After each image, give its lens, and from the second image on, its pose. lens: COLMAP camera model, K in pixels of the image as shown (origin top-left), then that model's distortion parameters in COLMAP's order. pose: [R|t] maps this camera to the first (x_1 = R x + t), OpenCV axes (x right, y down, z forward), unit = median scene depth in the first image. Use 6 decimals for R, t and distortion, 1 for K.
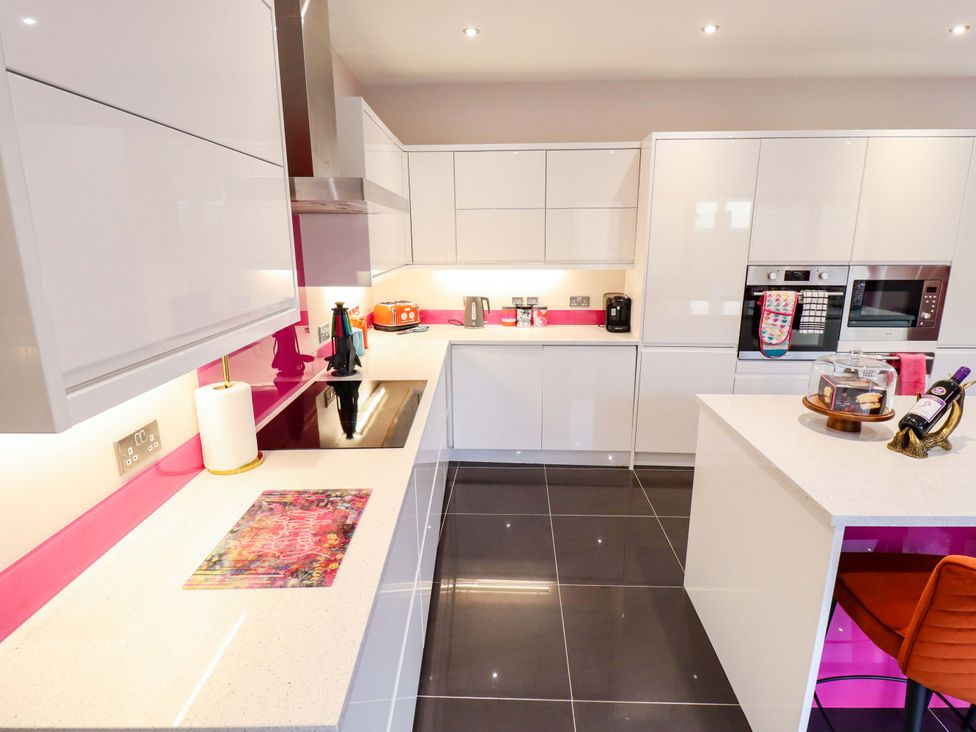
lens RADIAL K [[510.4, 0, 484.9], [0, 510.4, 361.9], [0, 0, 1]] dist [-0.009729, -0.008426]
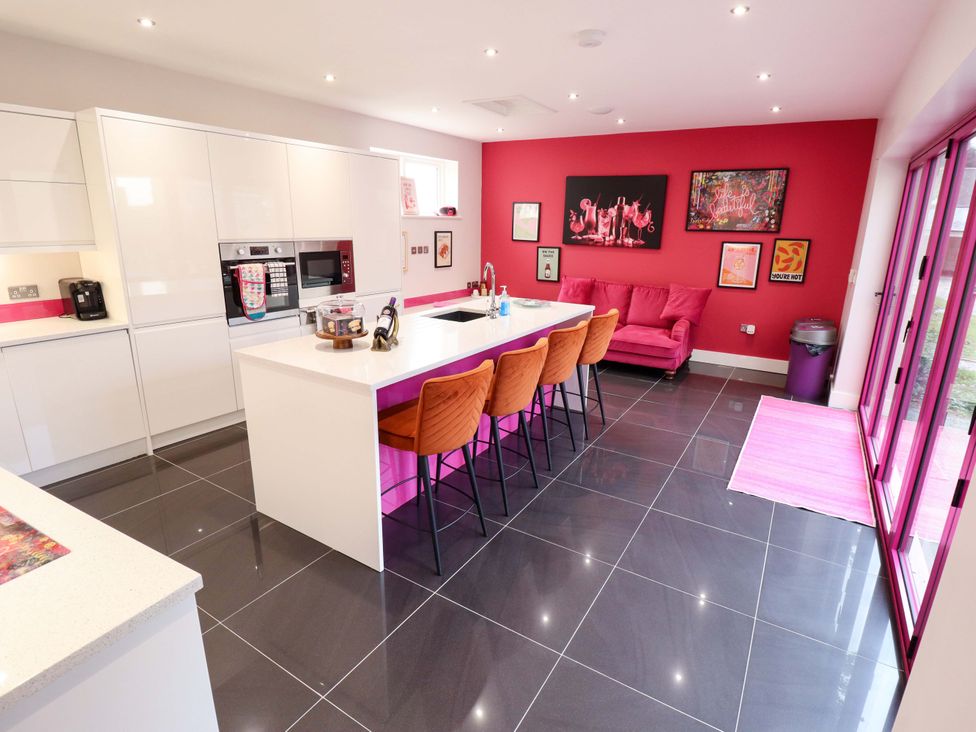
lens RADIAL K [[510.4, 0, 496.8], [0, 510.4, 357.7], [0, 0, 1]] dist [-0.009729, -0.008426]
pose [[0.485153, -0.205571, 0.849922, -0.206842], [0.180312, 0.974603, 0.132802, 0.022136], [-0.855637, 0.088821, 0.509898, -0.095629]]
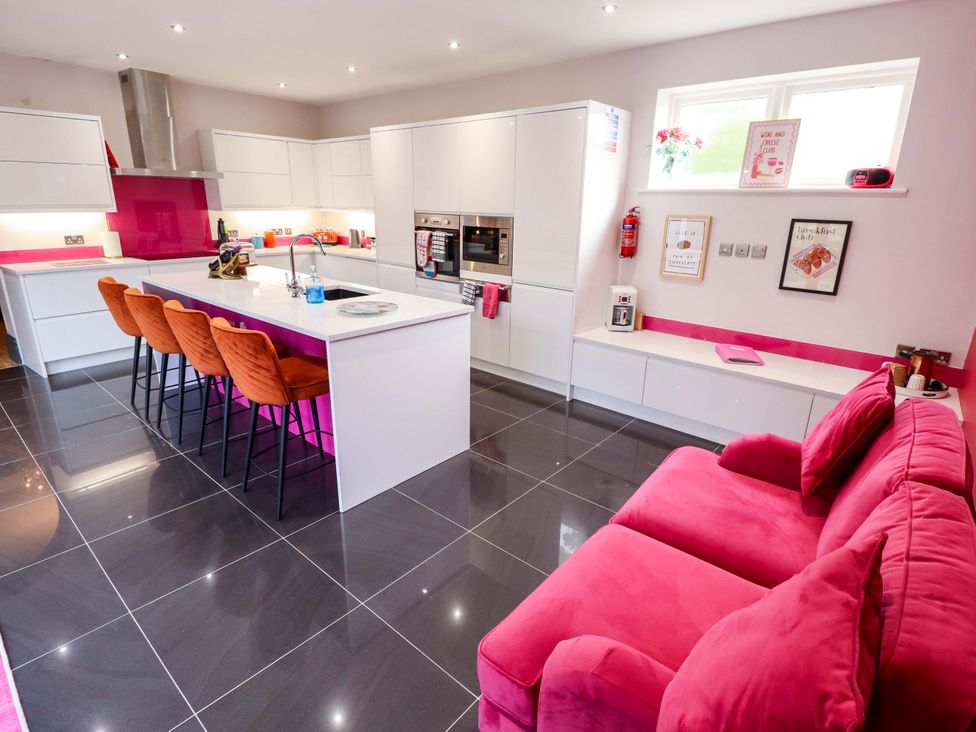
lens RADIAL K [[510.4, 0, 505.6], [0, 510.4, 373.9], [0, 0, 1]] dist [-0.009729, -0.008426]
pose [[0.794573, 0.219158, -0.566237, 1.722298], [-0.170571, 0.975599, 0.138245, 0.024295], [0.582718, -0.013263, 0.812566, -0.091957]]
